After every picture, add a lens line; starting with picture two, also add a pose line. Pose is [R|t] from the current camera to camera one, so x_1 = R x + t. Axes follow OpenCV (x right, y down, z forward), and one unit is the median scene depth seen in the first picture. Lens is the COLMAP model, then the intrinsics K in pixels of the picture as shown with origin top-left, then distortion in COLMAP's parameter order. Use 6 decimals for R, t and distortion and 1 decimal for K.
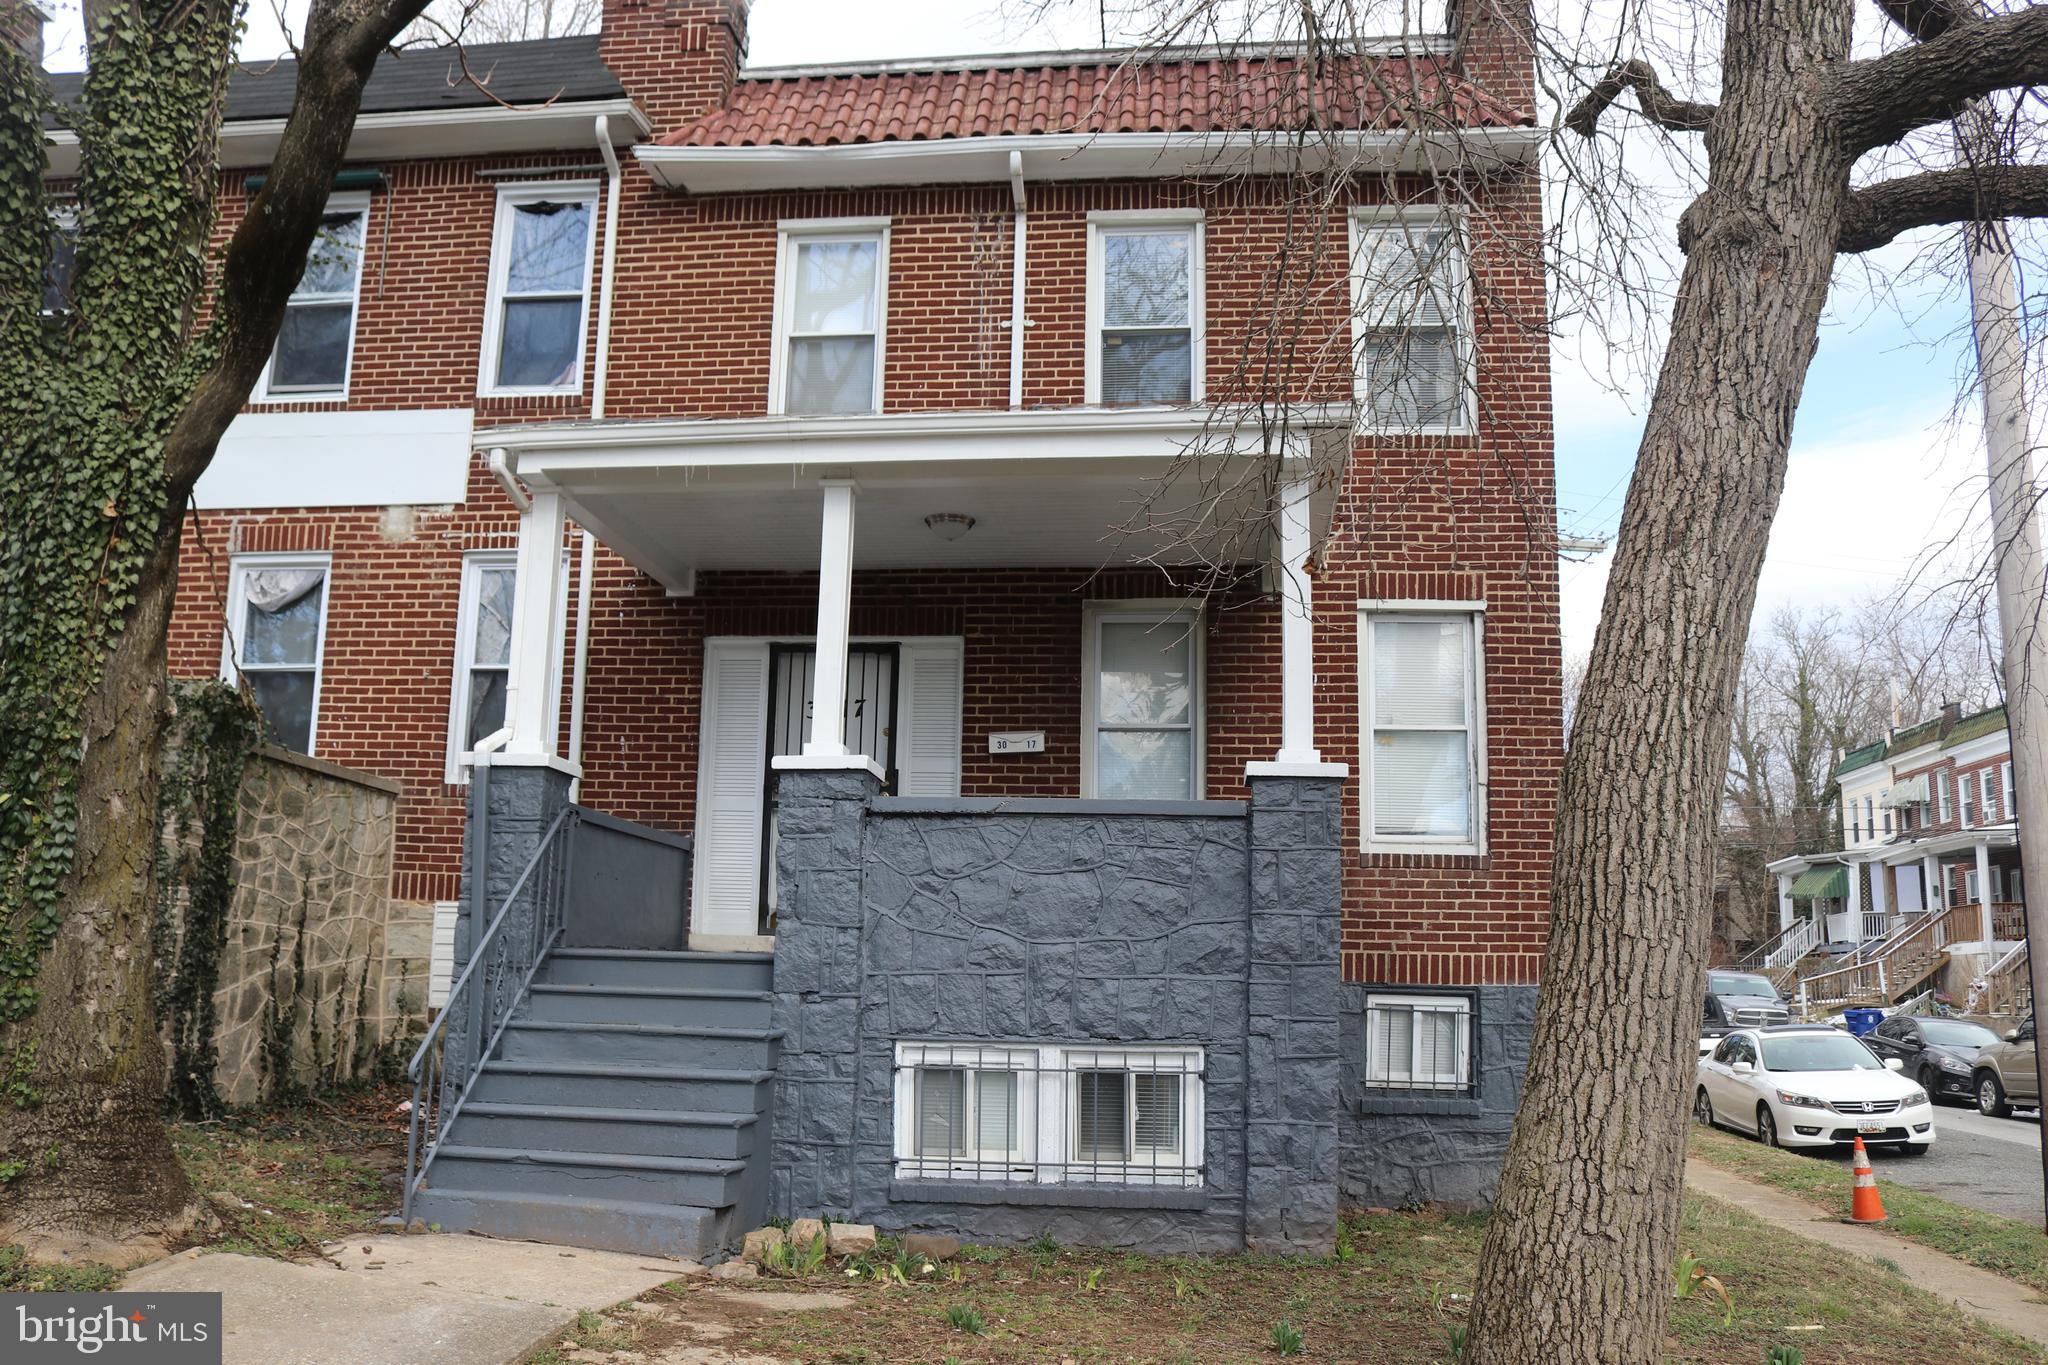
lens RADIAL K [[1753.1, 0, 989.6], [0, 1753.1, 689.1], [0, 0, 1]] dist [-0.098377, 0.053439]
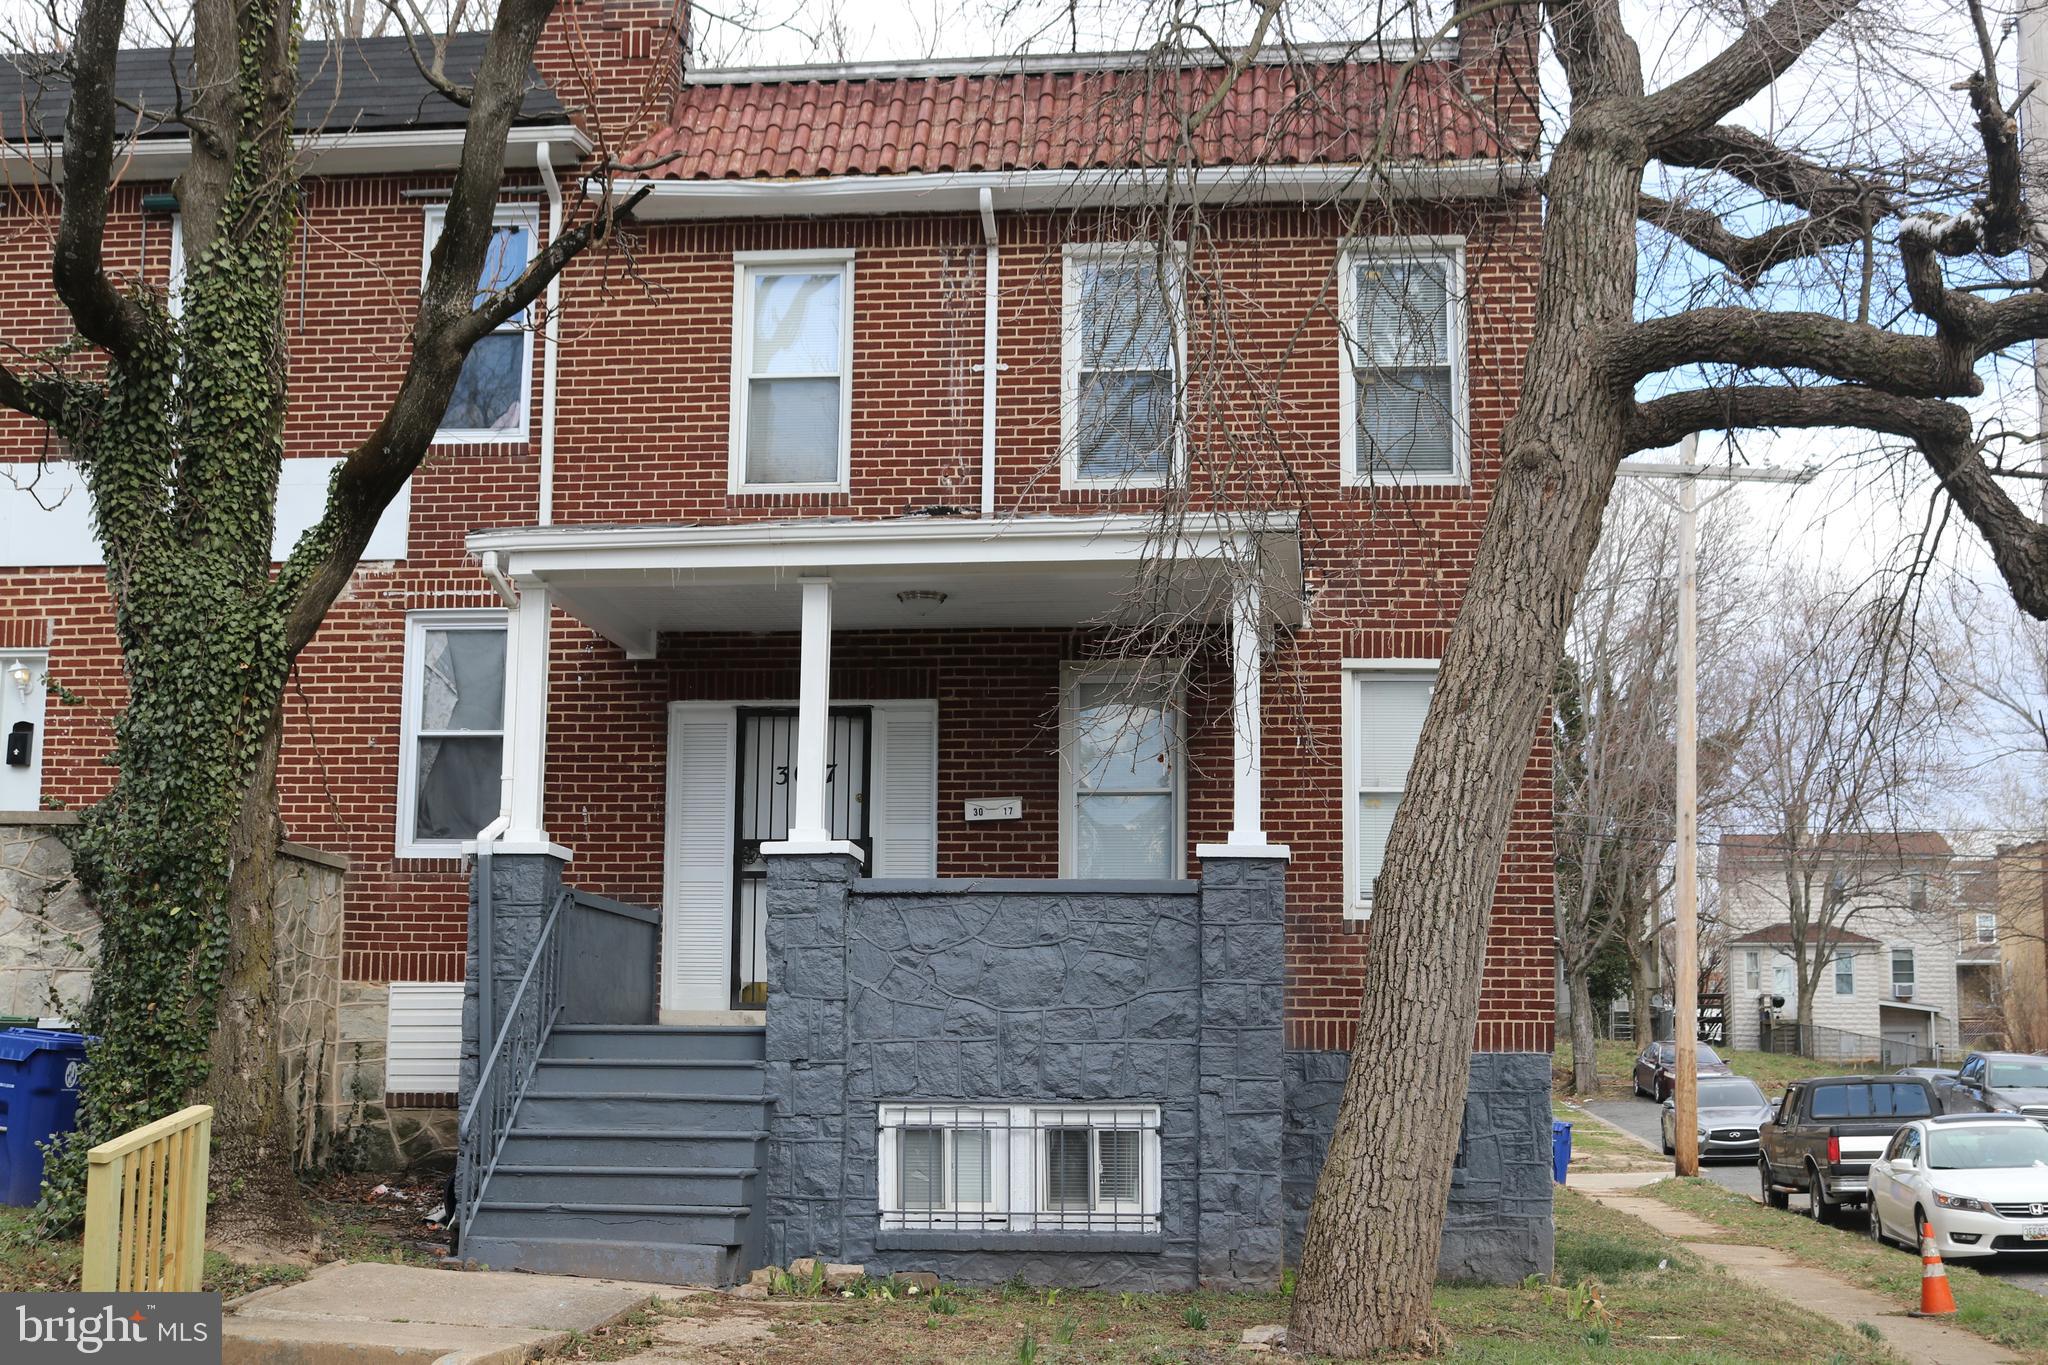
lens RADIAL K [[2948.1, 0, 1006.2], [0, 2948.1, 677.9], [0, 0, 1]] dist [0.019387, 0.000000]
pose [[0.999909, -0.012186, 0.005778, 0.014346], [0.012031, 0.999587, 0.026115, -0.087366], [-0.006094, -0.026043, 0.999642, -0.654301]]
